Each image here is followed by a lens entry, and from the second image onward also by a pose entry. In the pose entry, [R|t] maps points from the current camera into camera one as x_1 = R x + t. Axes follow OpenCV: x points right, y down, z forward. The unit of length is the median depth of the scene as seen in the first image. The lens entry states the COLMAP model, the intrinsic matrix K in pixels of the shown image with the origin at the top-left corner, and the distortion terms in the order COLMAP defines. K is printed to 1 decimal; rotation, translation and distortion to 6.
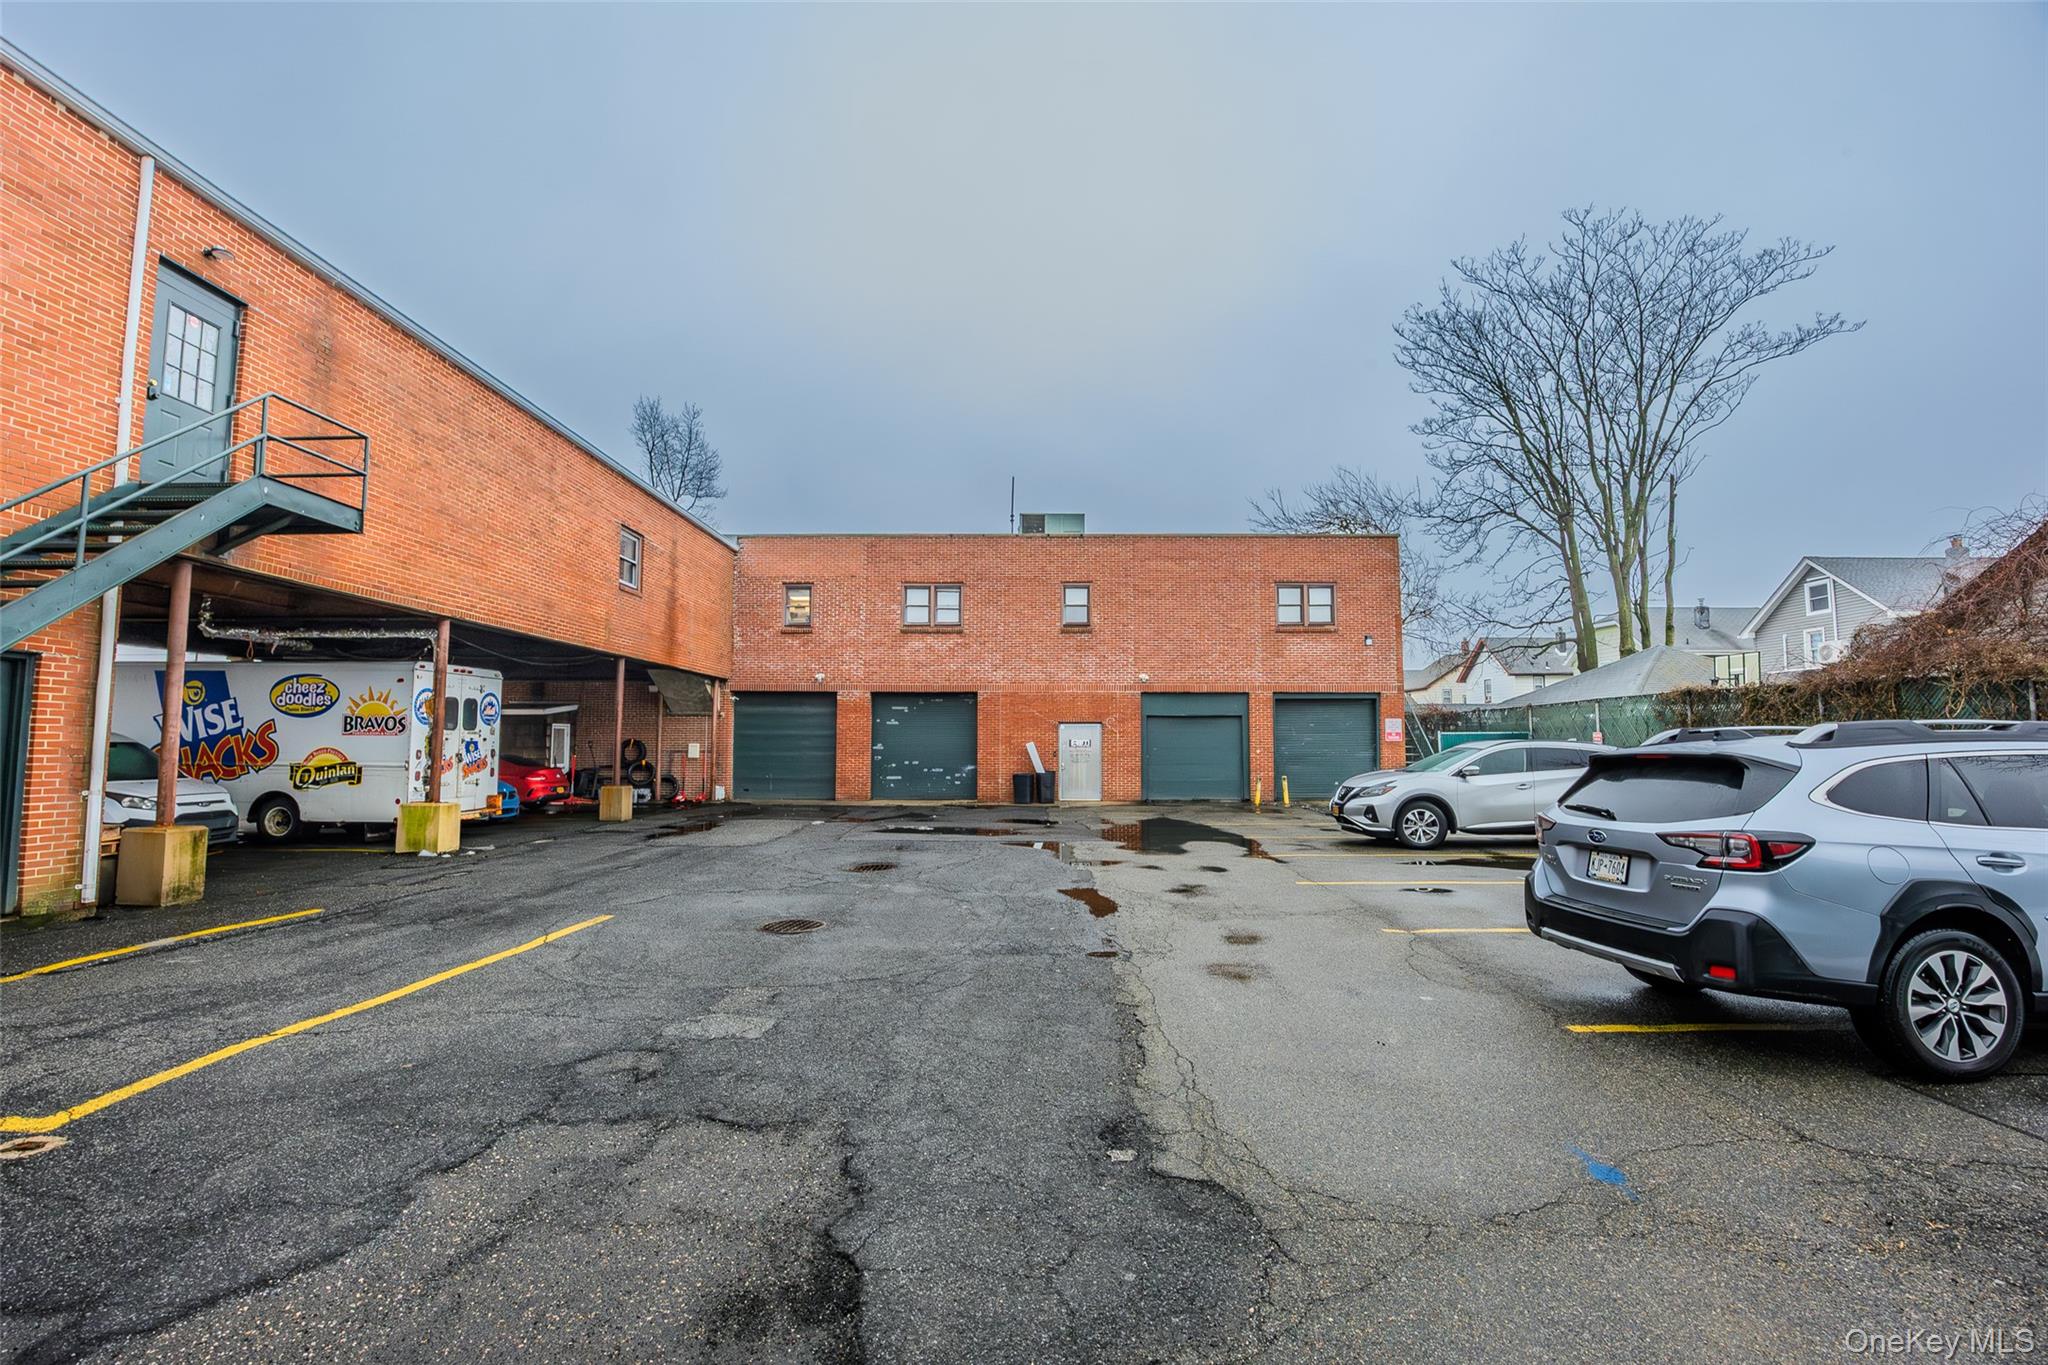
lens RADIAL K [[863.8, 0, 1011.1], [0, 863.8, 680.4], [0, 0, 1]] dist [-0.011456, -0.000116]
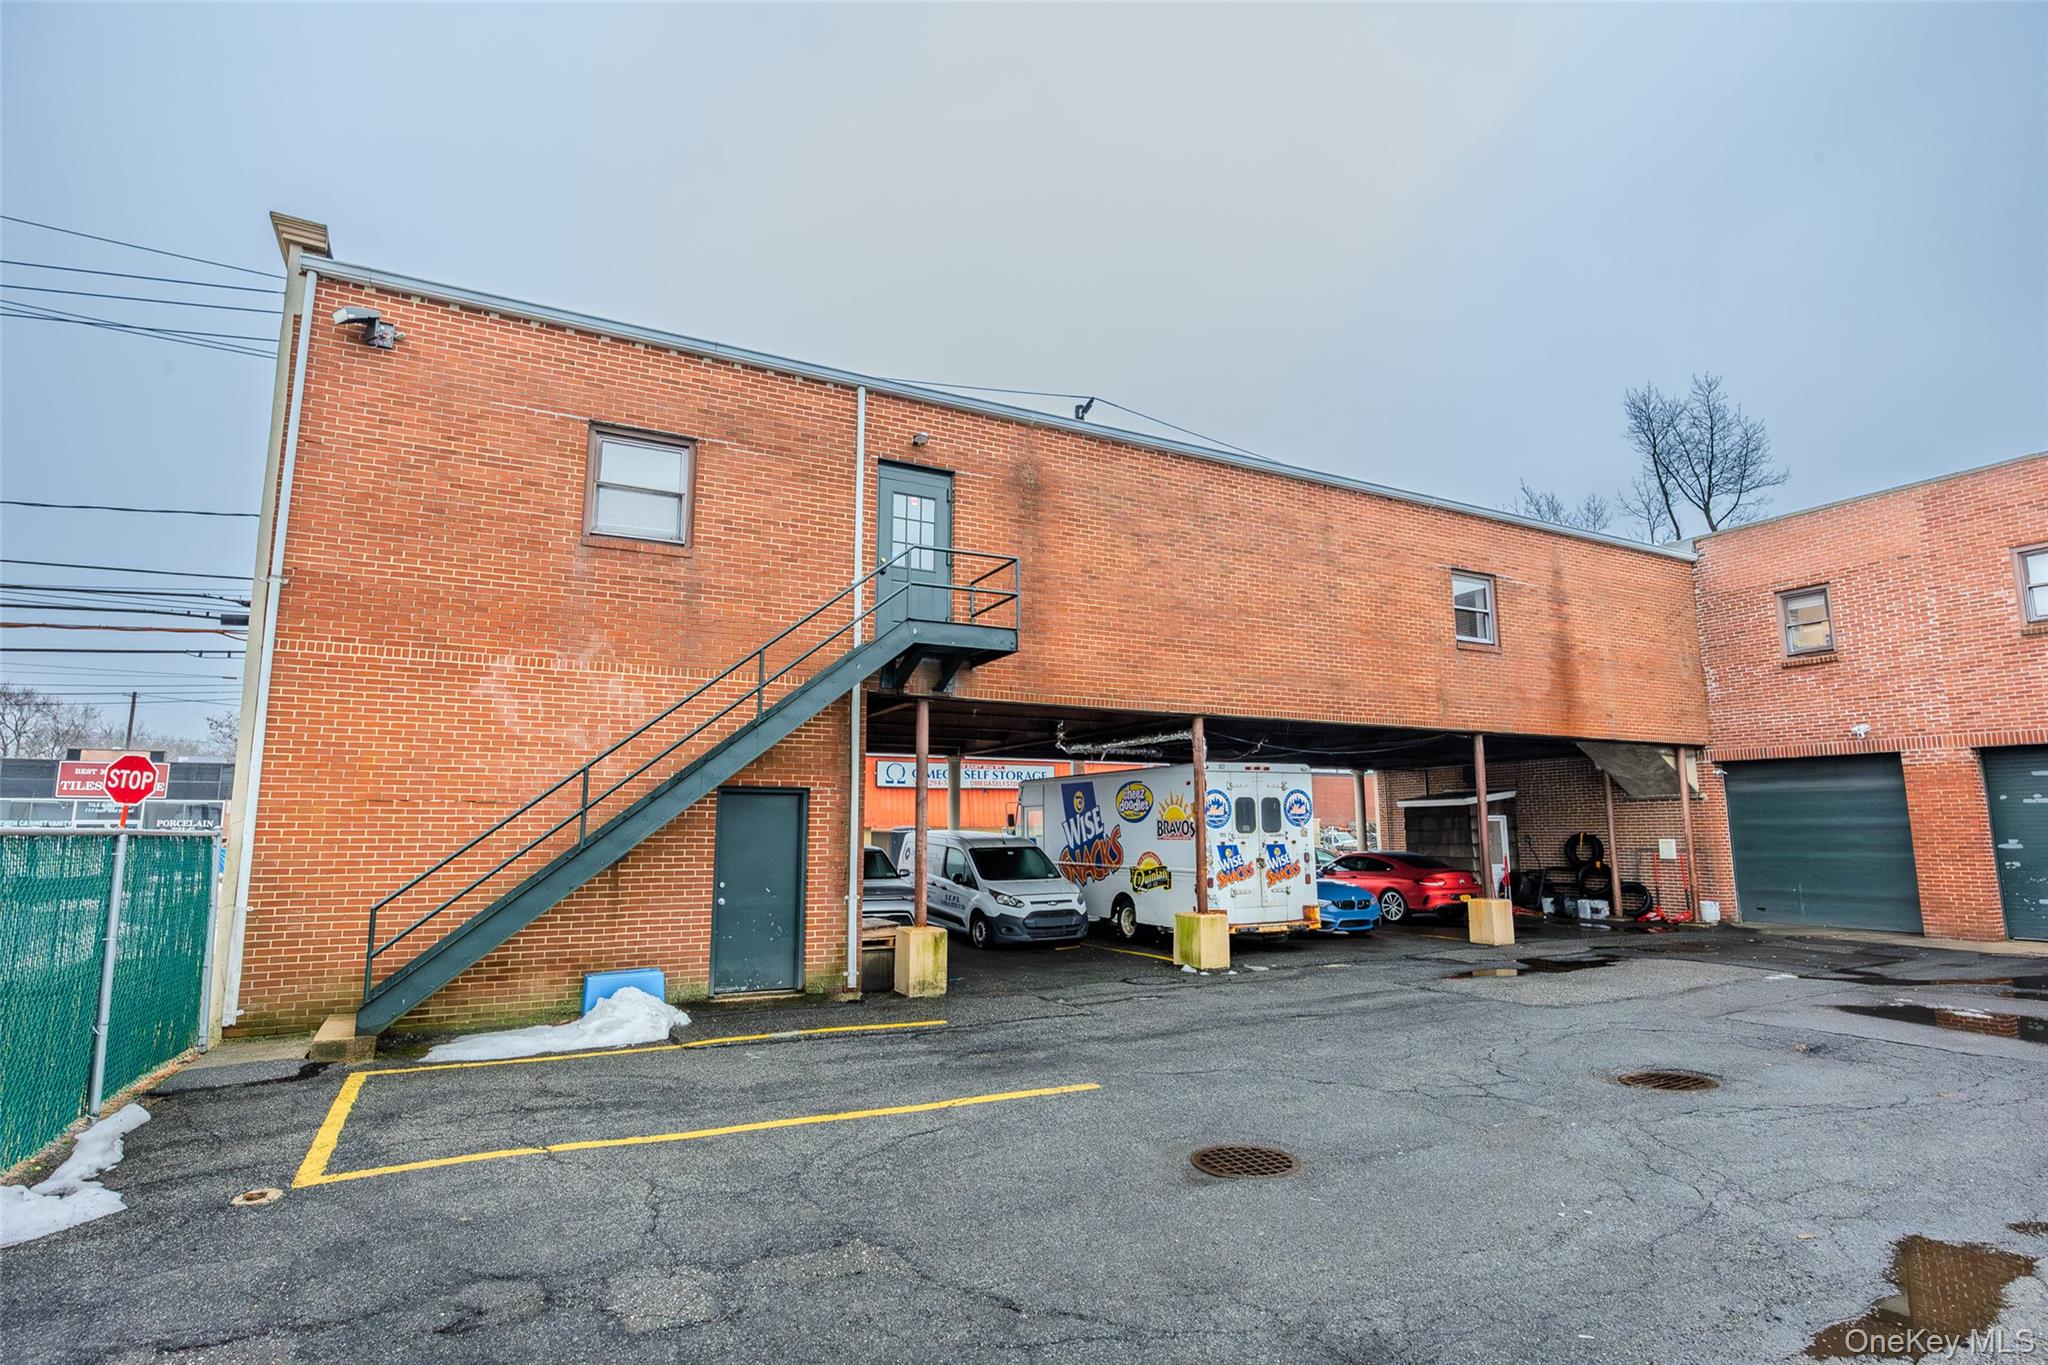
lens RADIAL K [[1002.2, 0, 994.0], [0, 1002.2, 689.0], [0, 0, 1]] dist [-0.004565, -0.001351]
pose [[0.505858, -0.129402, -0.852856, 0.145918], [0.070297, 0.991580, -0.108755, 0.001989], [0.859748, -0.004938, 0.510695, 0.202932]]
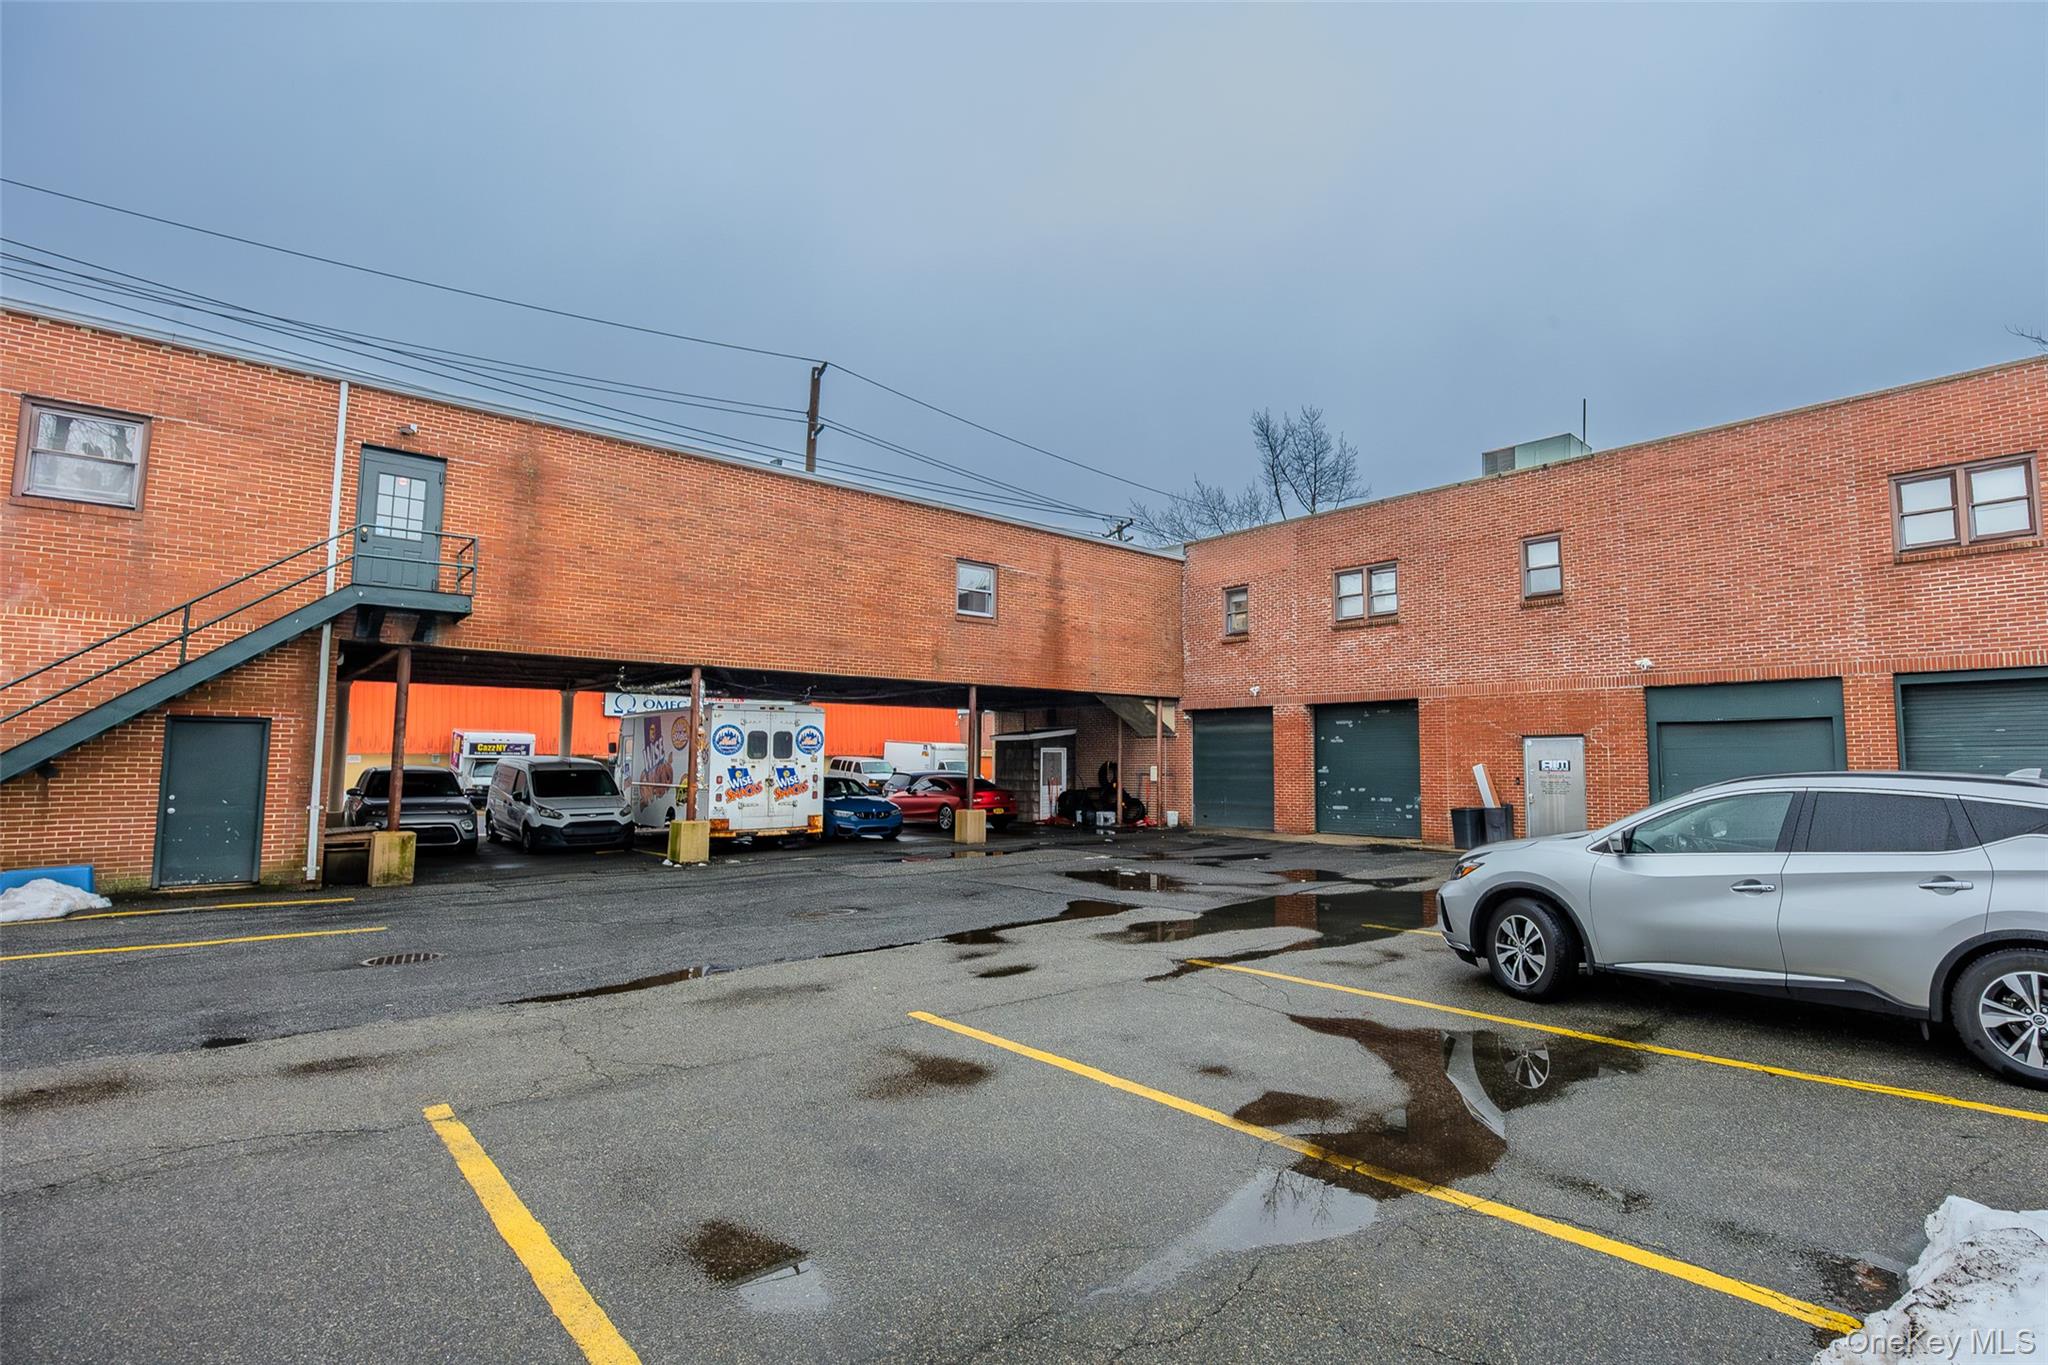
lens RADIAL K [[912.7, 0, 1031.2], [0, 912.7, 686.5], [0, 0, 1]] dist [-0.013461, 0.000916]
pose [[0.735605, -0.060009, -0.674748, 0.453214], [0.053661, 0.998100, -0.030266, 0.015907], [0.675283, -0.013944, 0.737427, 0.315985]]
